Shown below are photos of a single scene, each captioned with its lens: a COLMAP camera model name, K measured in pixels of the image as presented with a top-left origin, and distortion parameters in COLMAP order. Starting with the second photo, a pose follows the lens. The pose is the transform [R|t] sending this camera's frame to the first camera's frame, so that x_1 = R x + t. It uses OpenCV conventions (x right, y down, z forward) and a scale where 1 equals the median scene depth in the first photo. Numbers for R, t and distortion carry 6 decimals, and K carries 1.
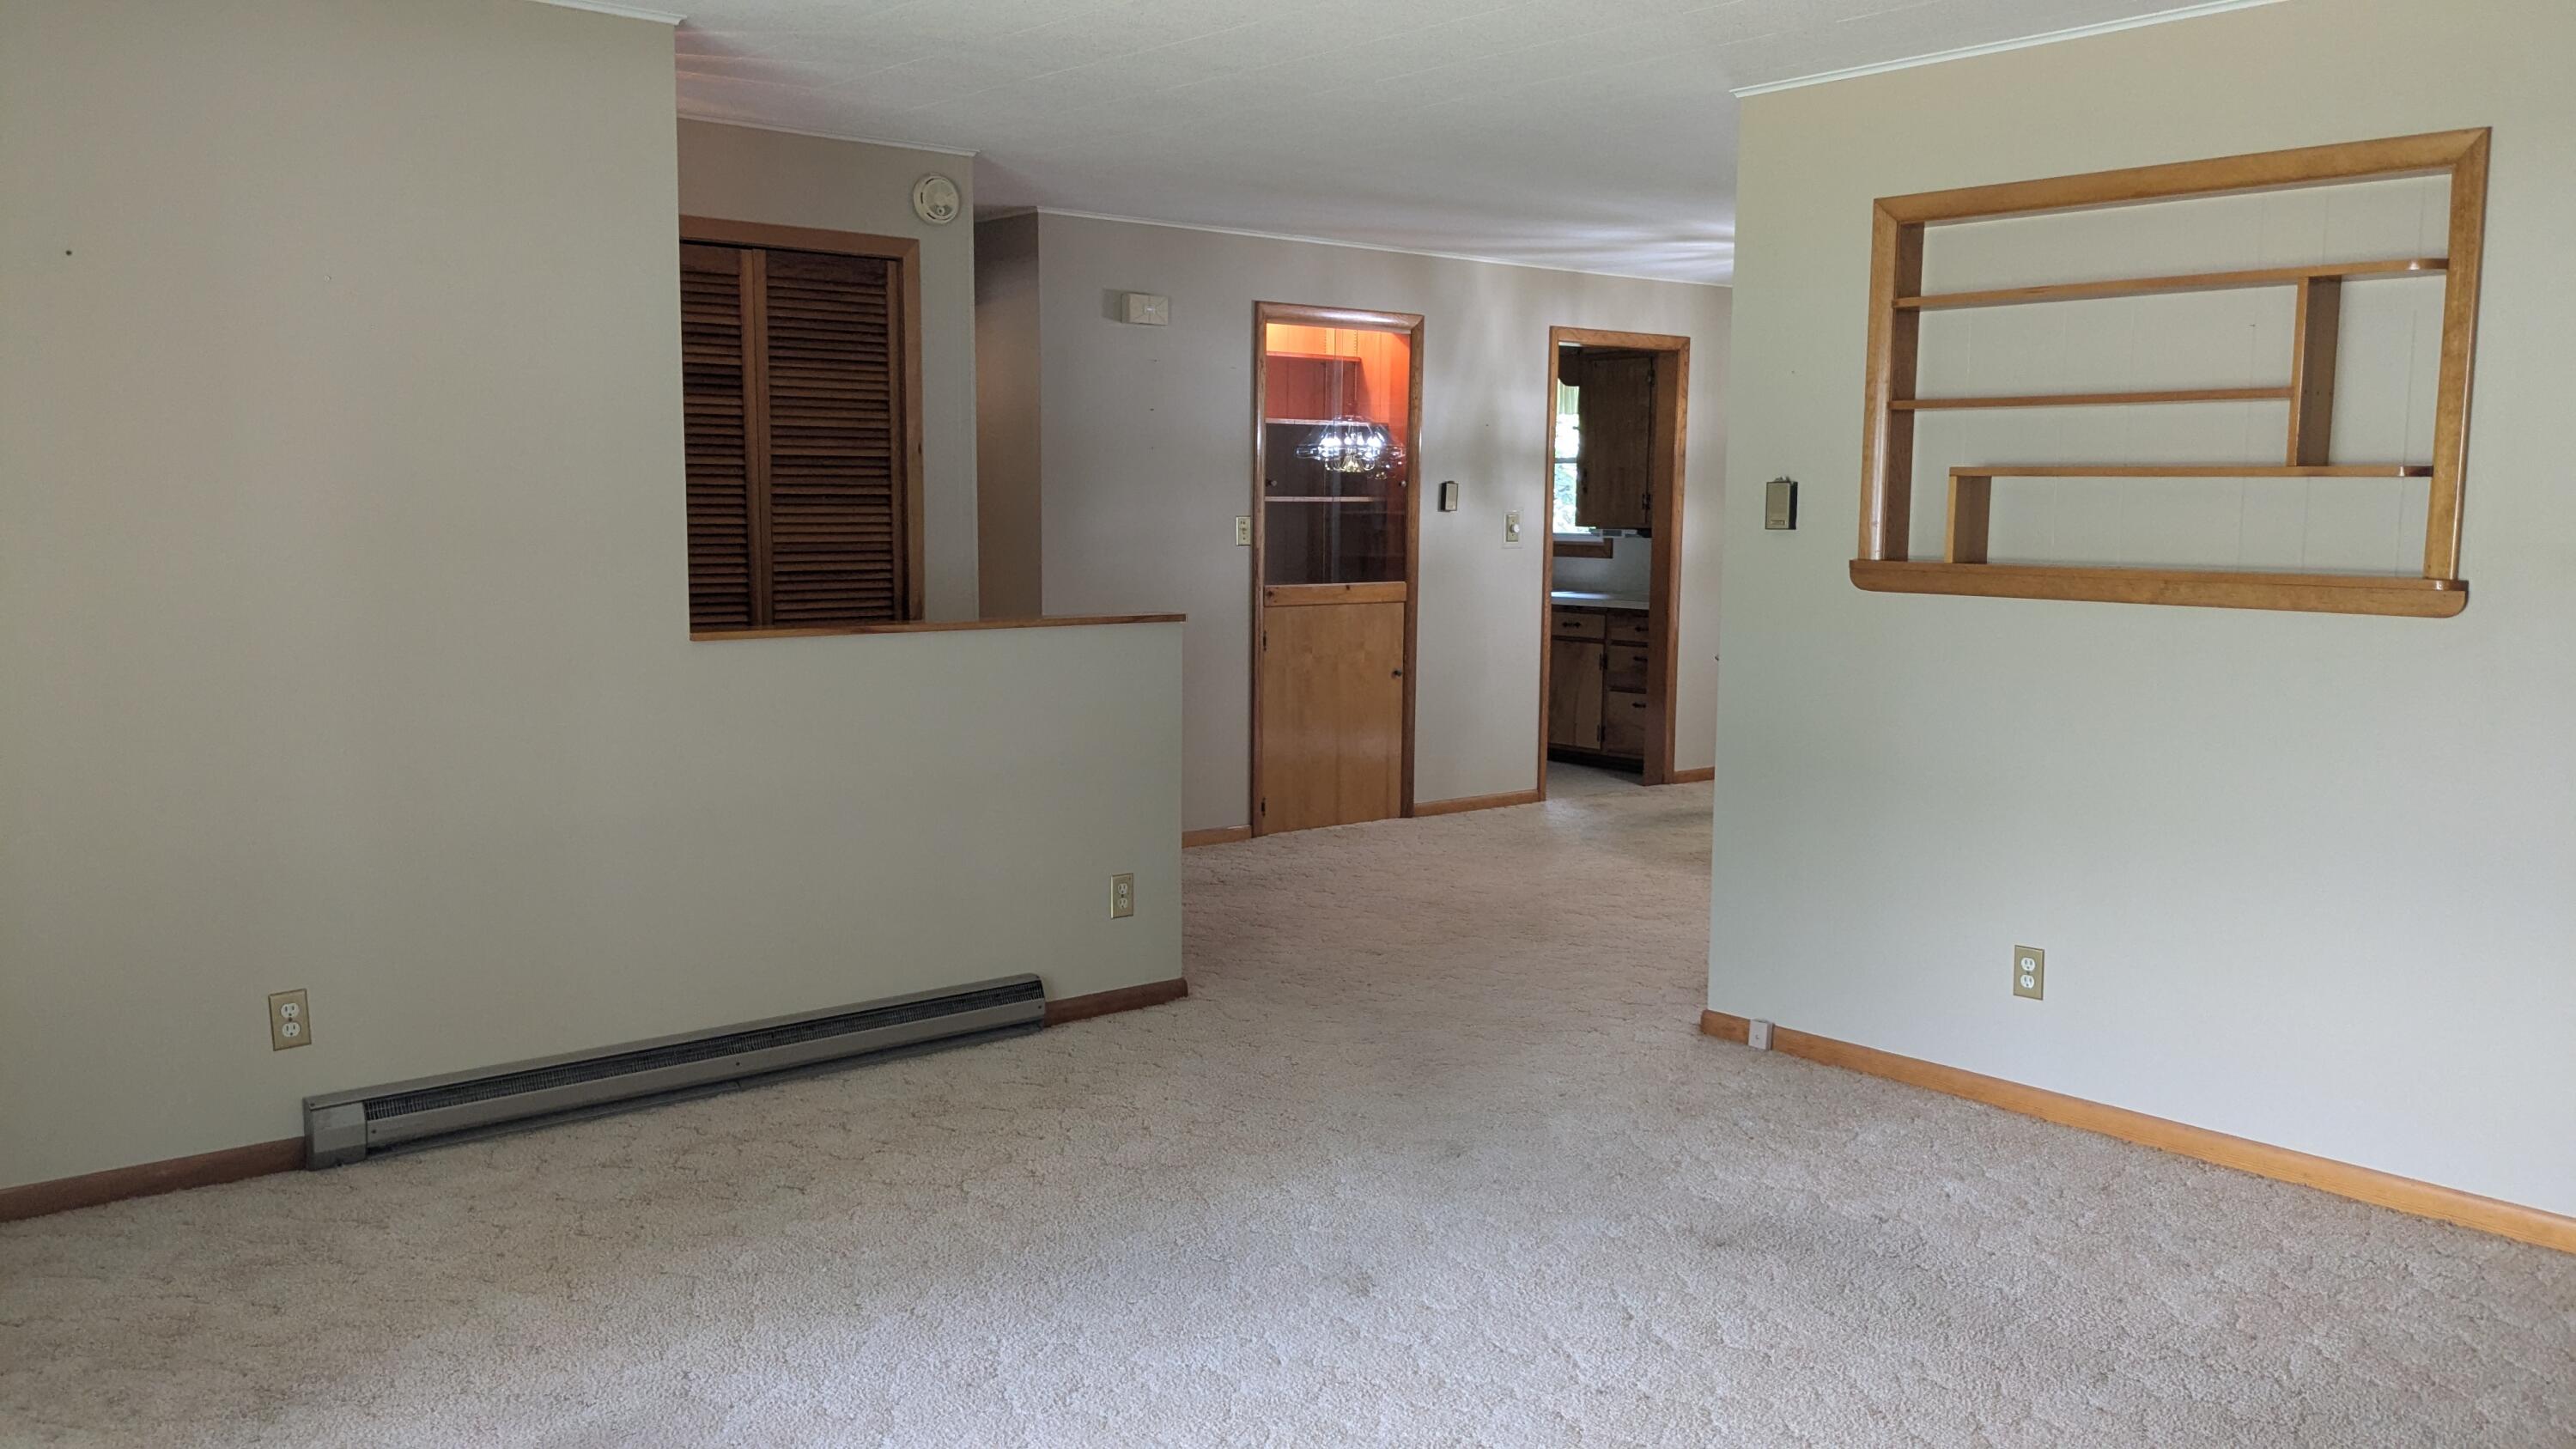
lens RADIAL K [[2057.9, 0, 1298.6], [0, 2057.9, 793.8], [0, 0, 1]] dist [0.046636, -0.097589]
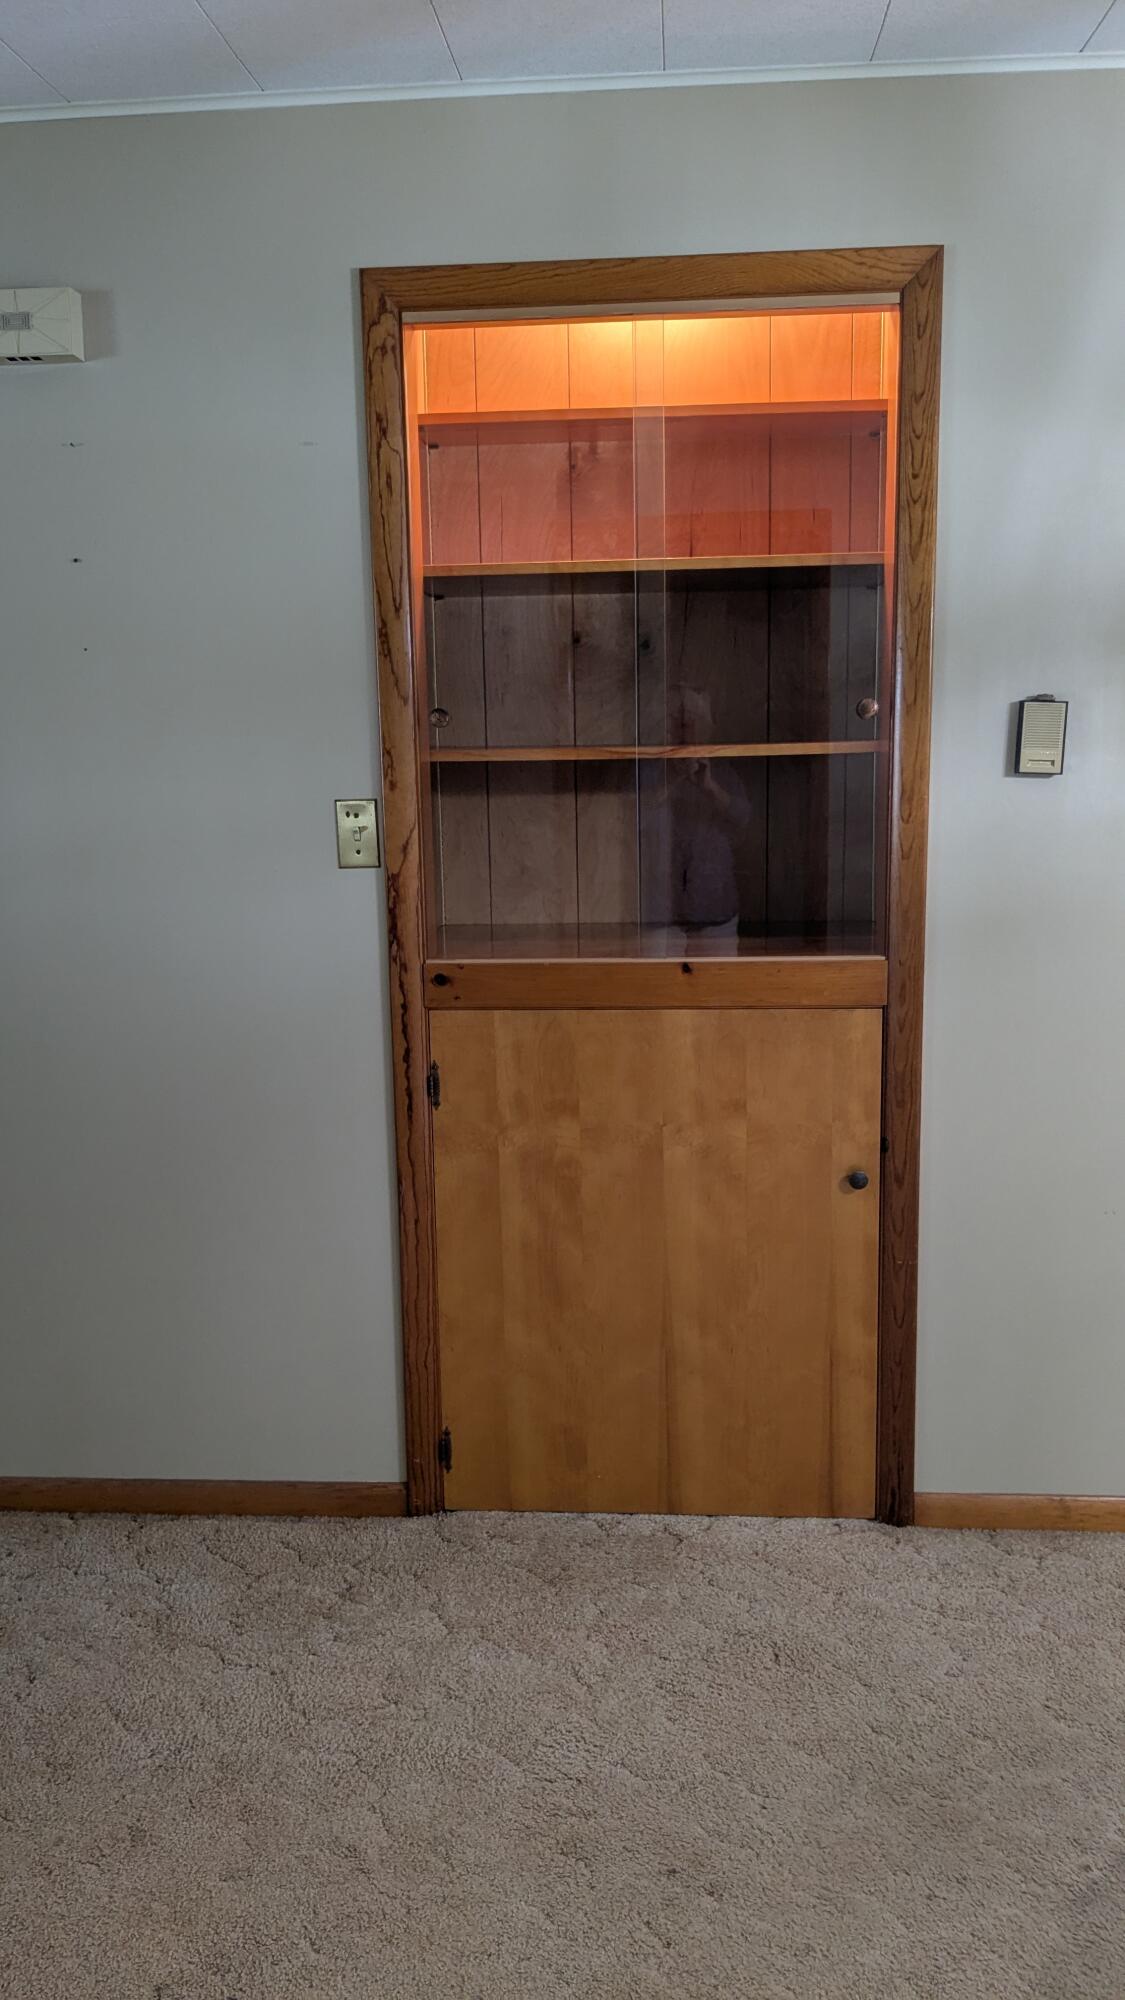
lens RADIAL K [[1597.5, 0, 562.1], [0, 1597.5, 1002.2], [0, 0, 1]] dist [0.046636, -0.097589]
pose [[0.711262, 0.100022, -0.695774, 0.225055], [-0.077604, 0.994947, 0.063699, -0.110053], [0.698630, 0.008689, 0.715430, 0.745295]]
